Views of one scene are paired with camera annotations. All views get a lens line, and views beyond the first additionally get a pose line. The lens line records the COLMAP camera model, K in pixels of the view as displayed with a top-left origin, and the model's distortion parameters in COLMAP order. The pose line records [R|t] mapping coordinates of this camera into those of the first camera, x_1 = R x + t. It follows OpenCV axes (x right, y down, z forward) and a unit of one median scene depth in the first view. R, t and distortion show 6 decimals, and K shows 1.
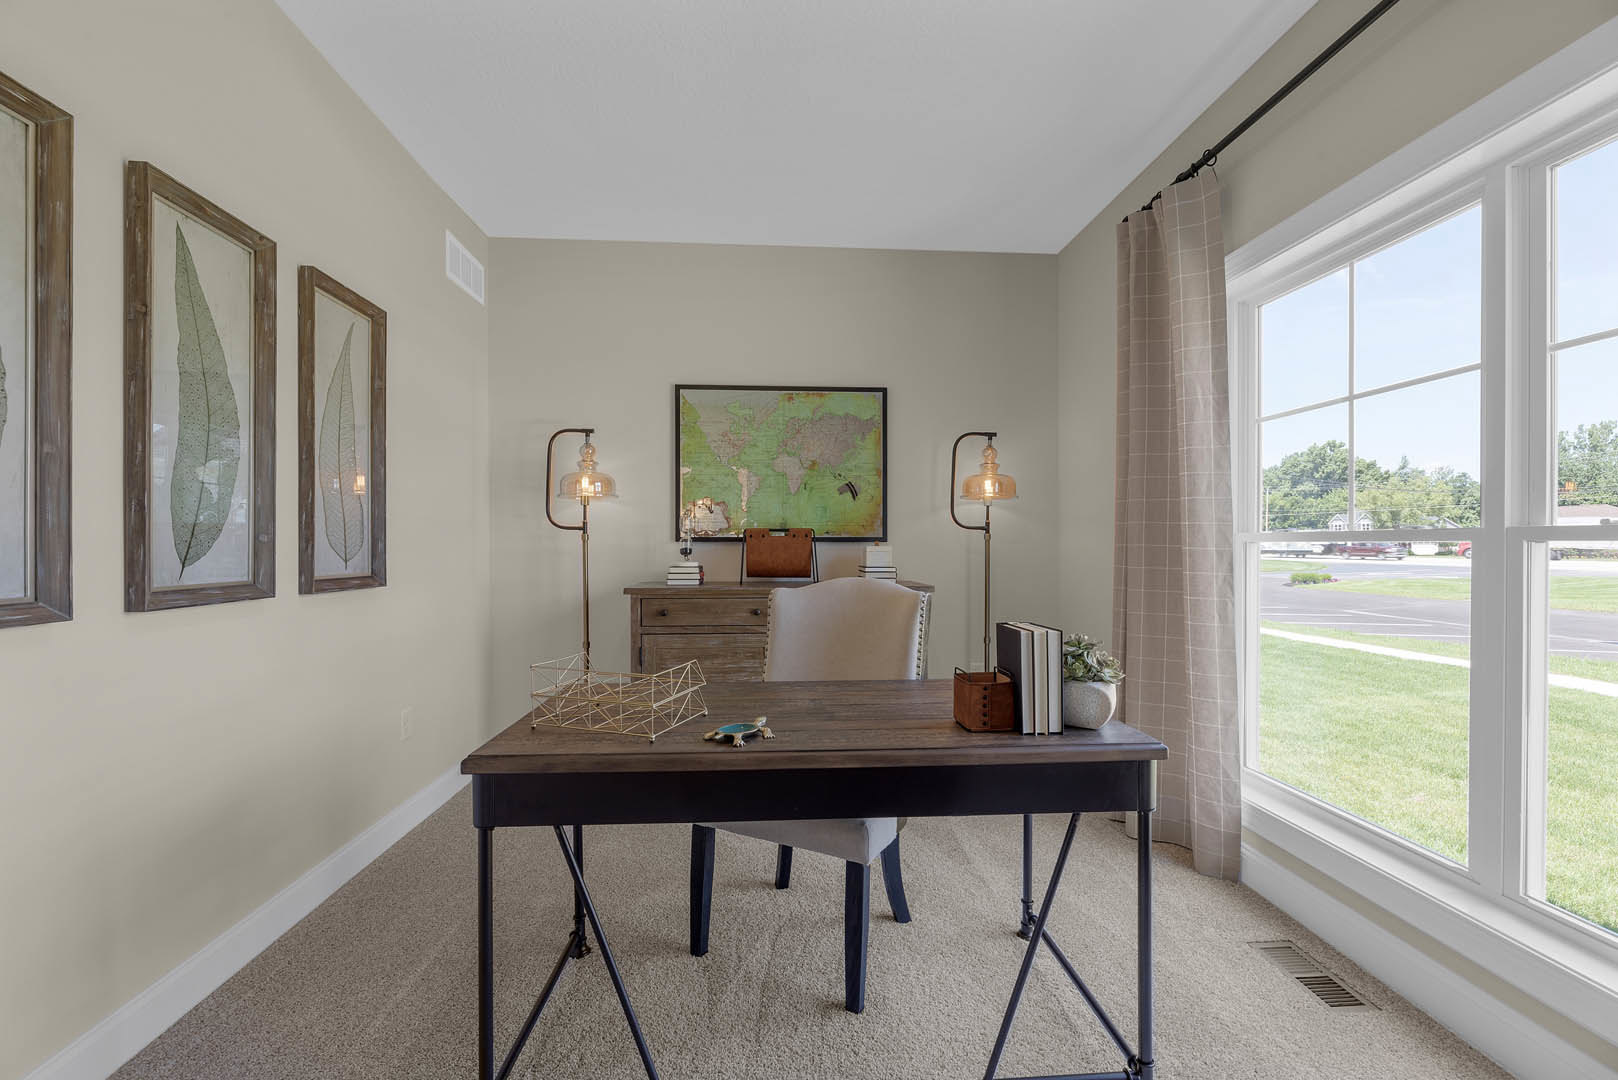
lens RADIAL K [[679.2, 0, 794.3], [0, 679.2, 546.2], [0, 0, 1]] dist [-0.002976, -0.002812]
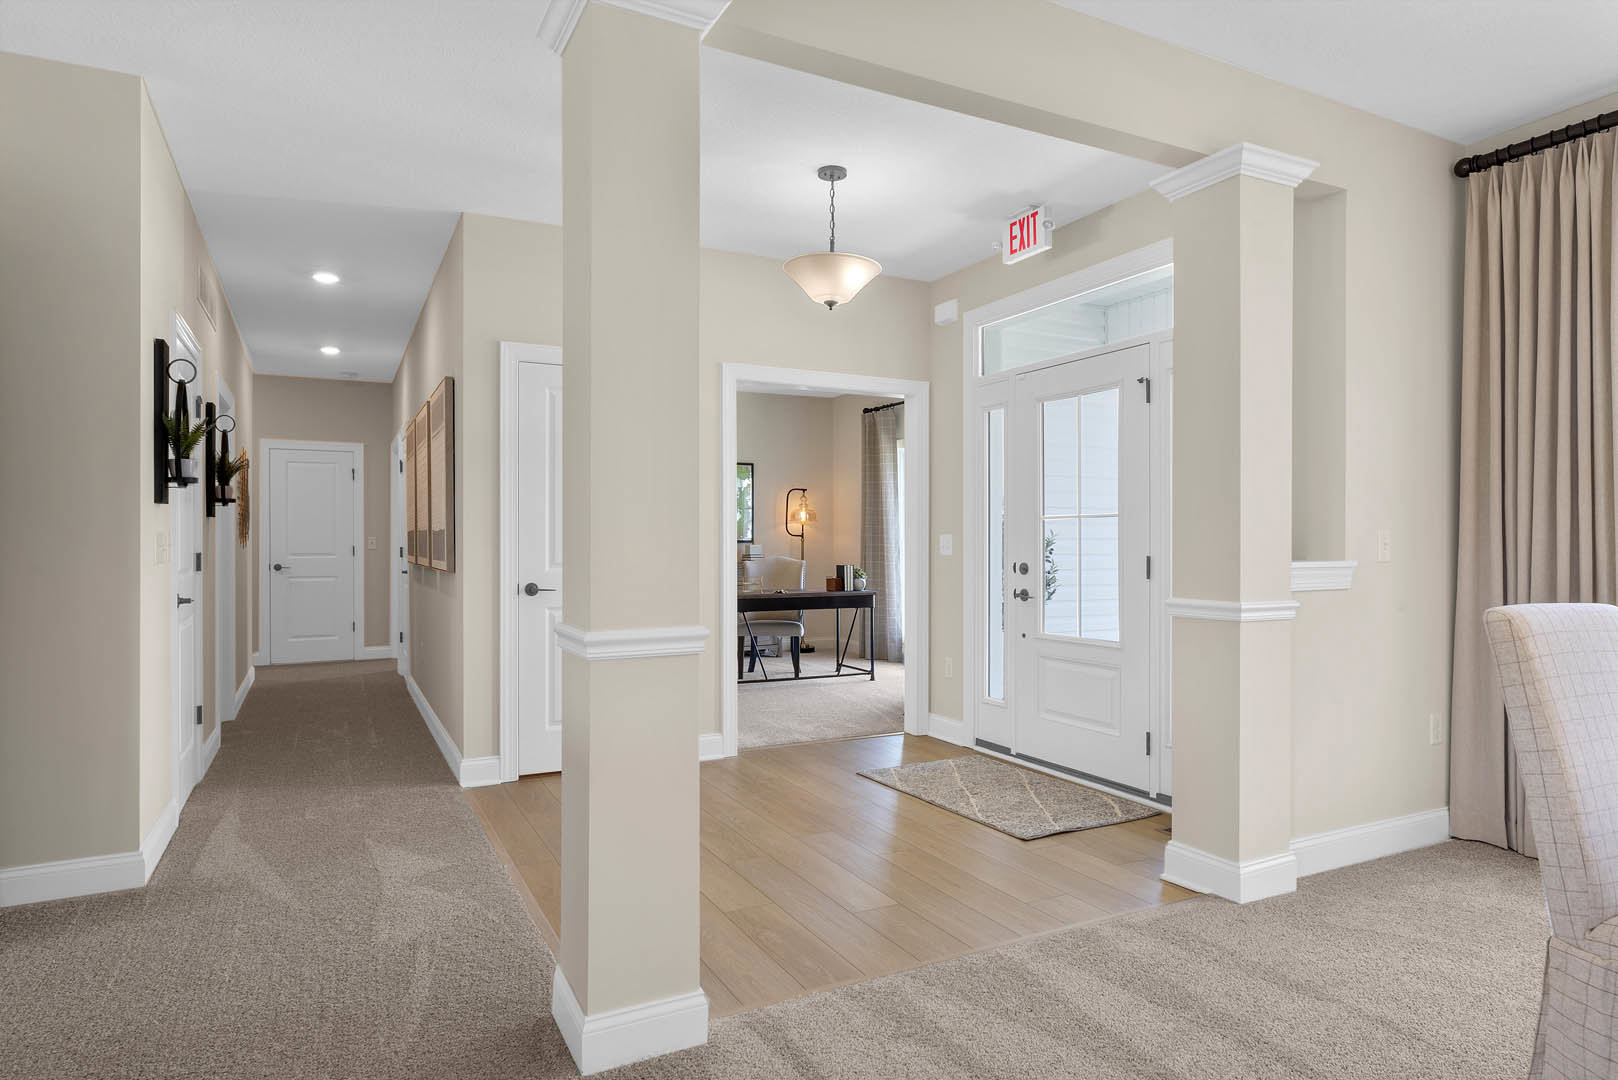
lens RADIAL K [[930.5, 0, 807.5], [0, 930.5, 541.3], [0, 0, 1]] dist [0.002391, -0.002496]
pose [[0.917399, -0.000351, 0.397968, -1.092646], [0.001662, 0.999994, -0.002949, -0.001981], [-0.397964, 0.003367, 0.917395, -2.105876]]
